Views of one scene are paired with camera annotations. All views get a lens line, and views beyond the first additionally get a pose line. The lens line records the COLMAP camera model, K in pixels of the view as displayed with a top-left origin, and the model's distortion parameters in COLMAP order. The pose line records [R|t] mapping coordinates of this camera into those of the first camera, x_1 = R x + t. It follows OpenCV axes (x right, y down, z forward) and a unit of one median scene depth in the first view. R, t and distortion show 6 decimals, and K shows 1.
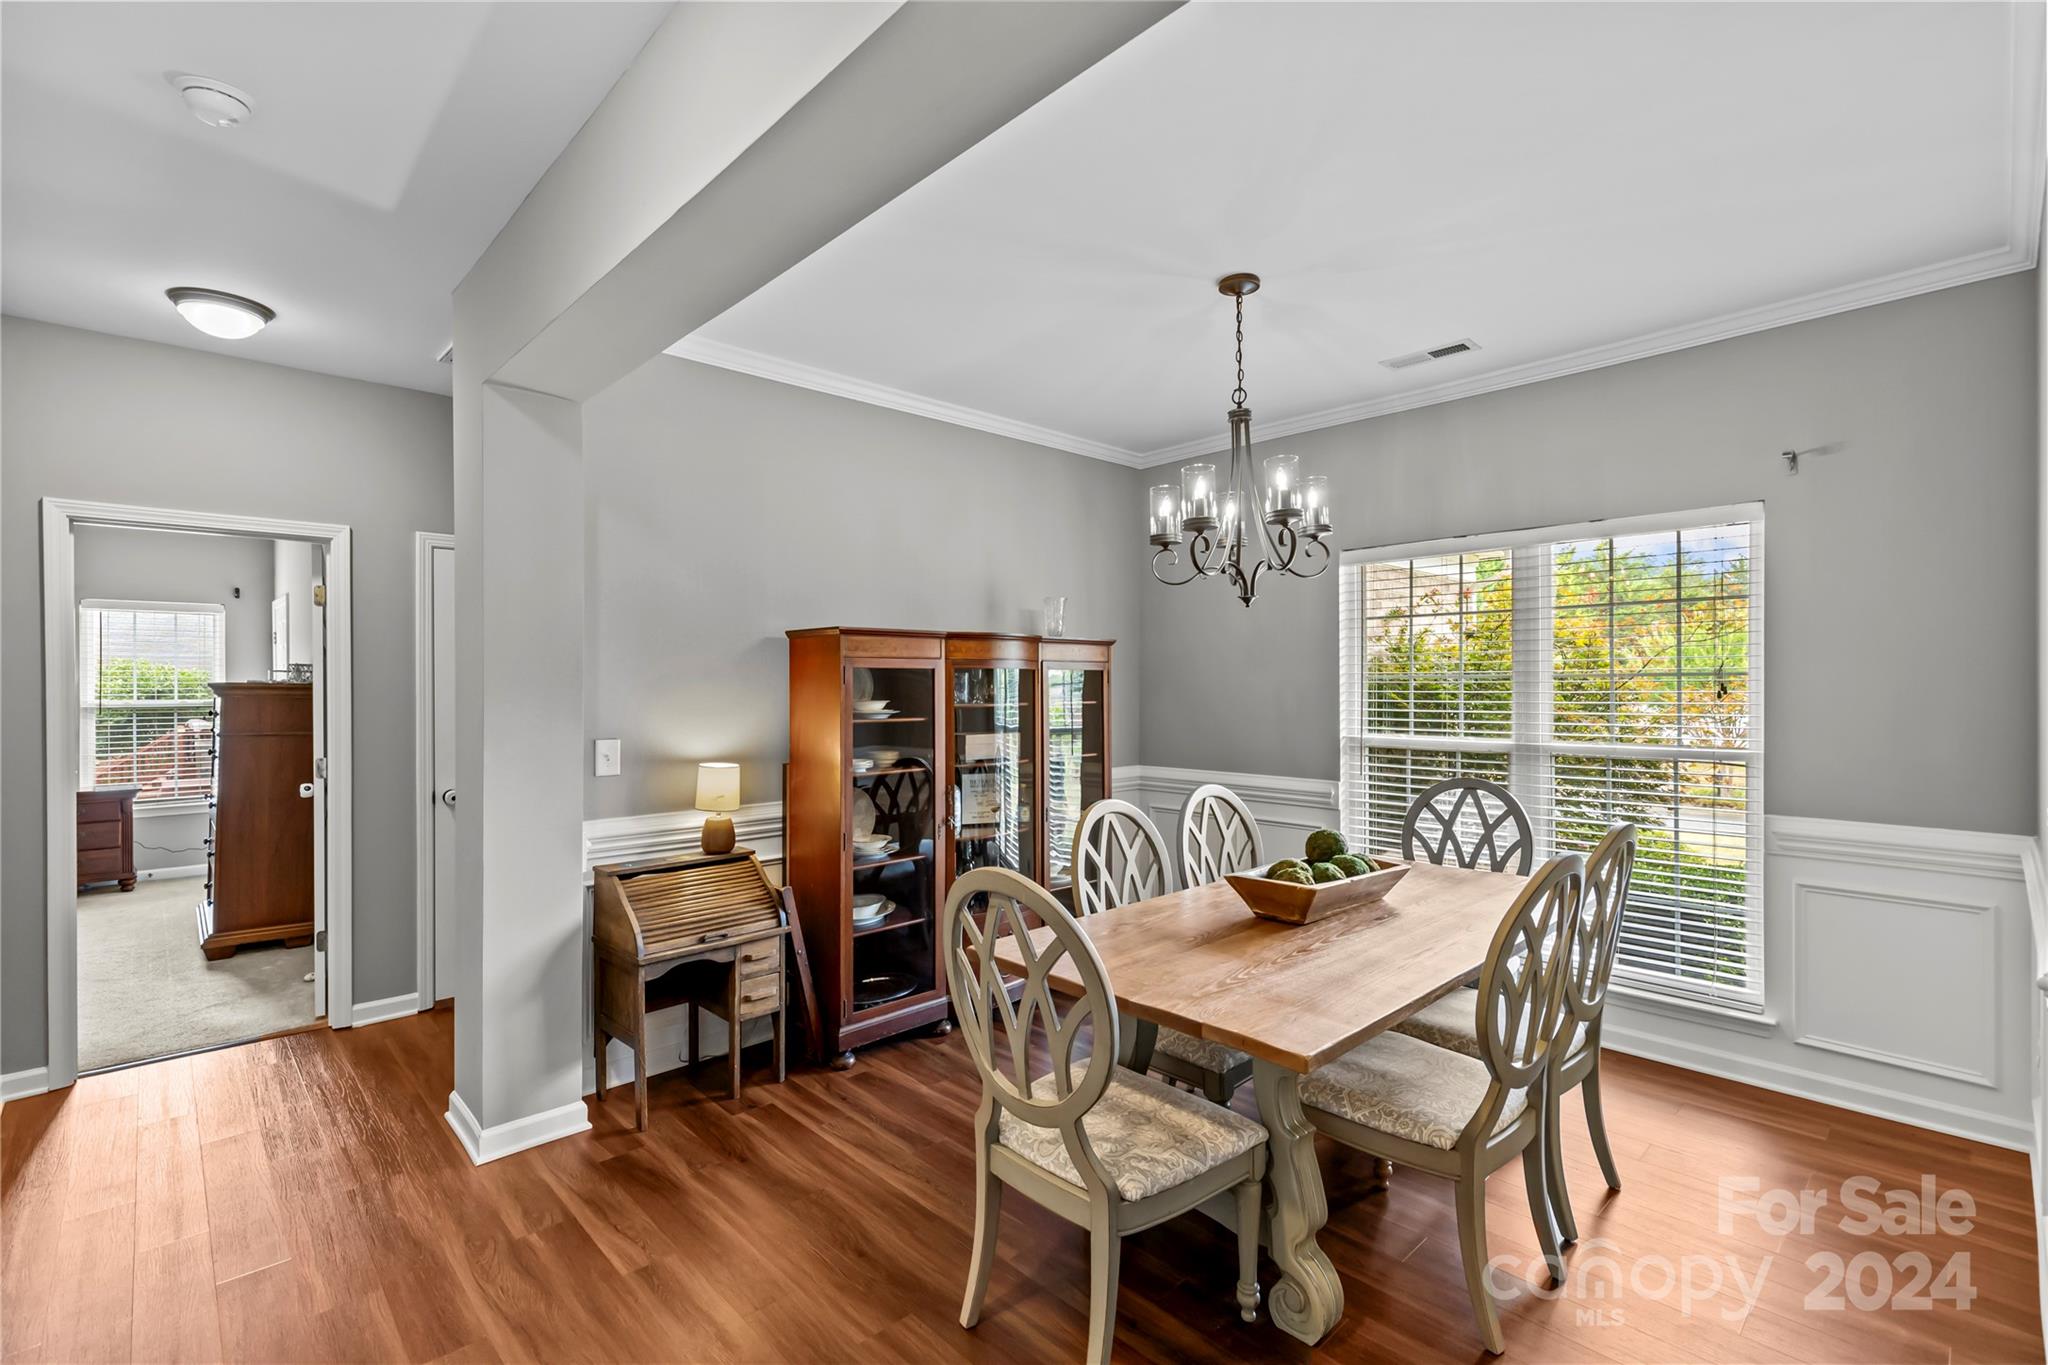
lens RADIAL K [[919.4, 0, 1005.8], [0, 919.4, 681.1], [0, 0, 1]] dist [0.010748, -0.003290]
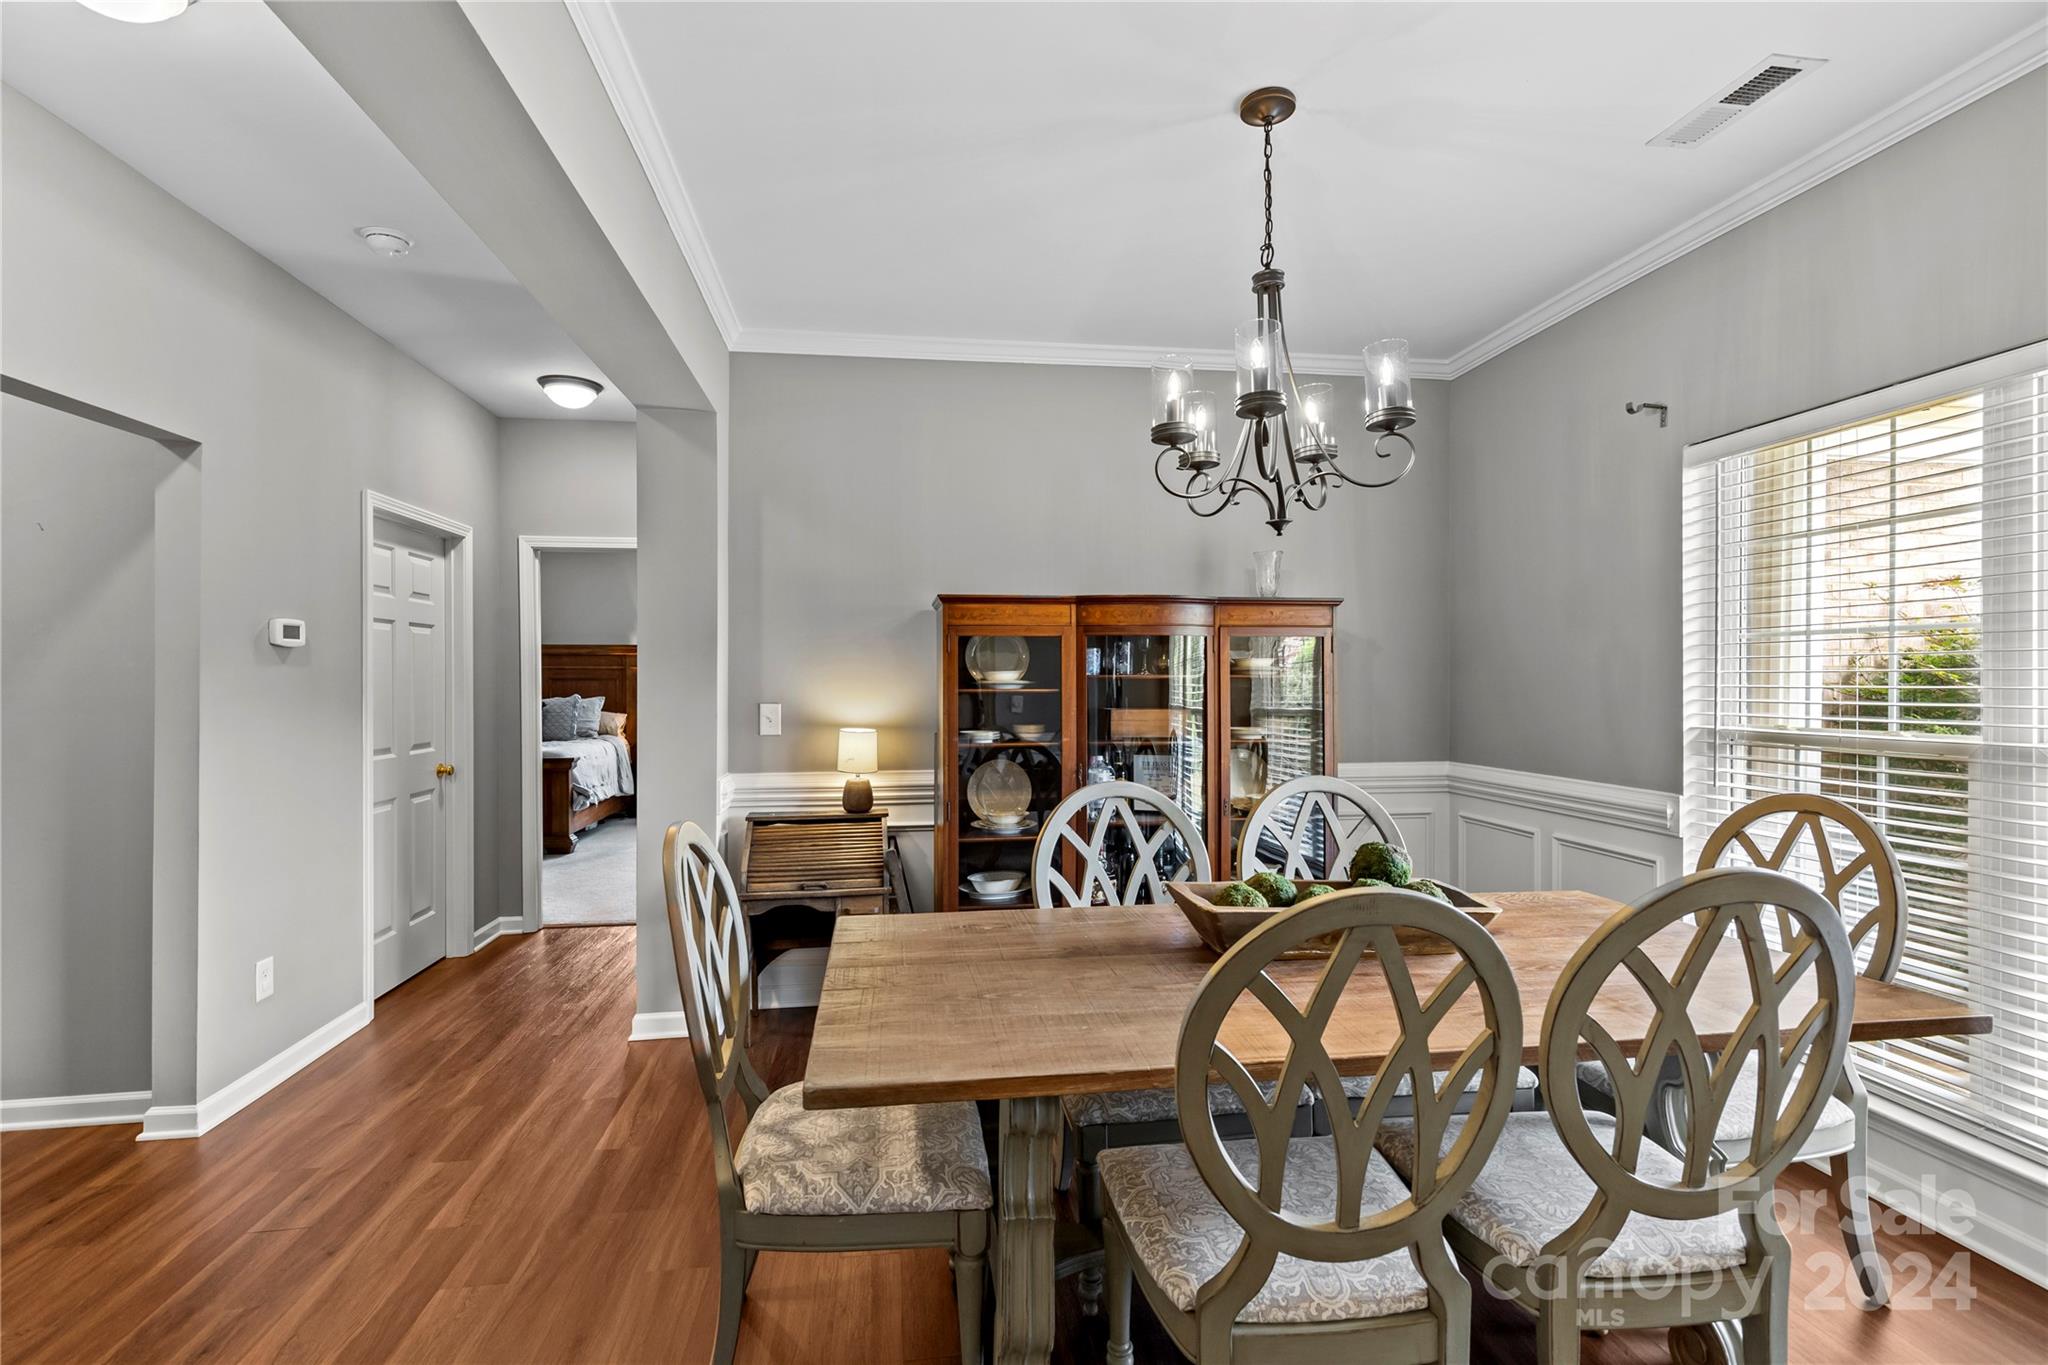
lens RADIAL K [[919.4, 0, 1011.1], [0, 919.4, 681.8], [0, 0, 1]] dist [0.010748, -0.003290]
pose [[0.816832, 0.000931, -0.576875, 0.437223], [0.002234, 0.999986, 0.004778, 0.029090], [0.576871, -0.005192, 0.816818, 0.222202]]
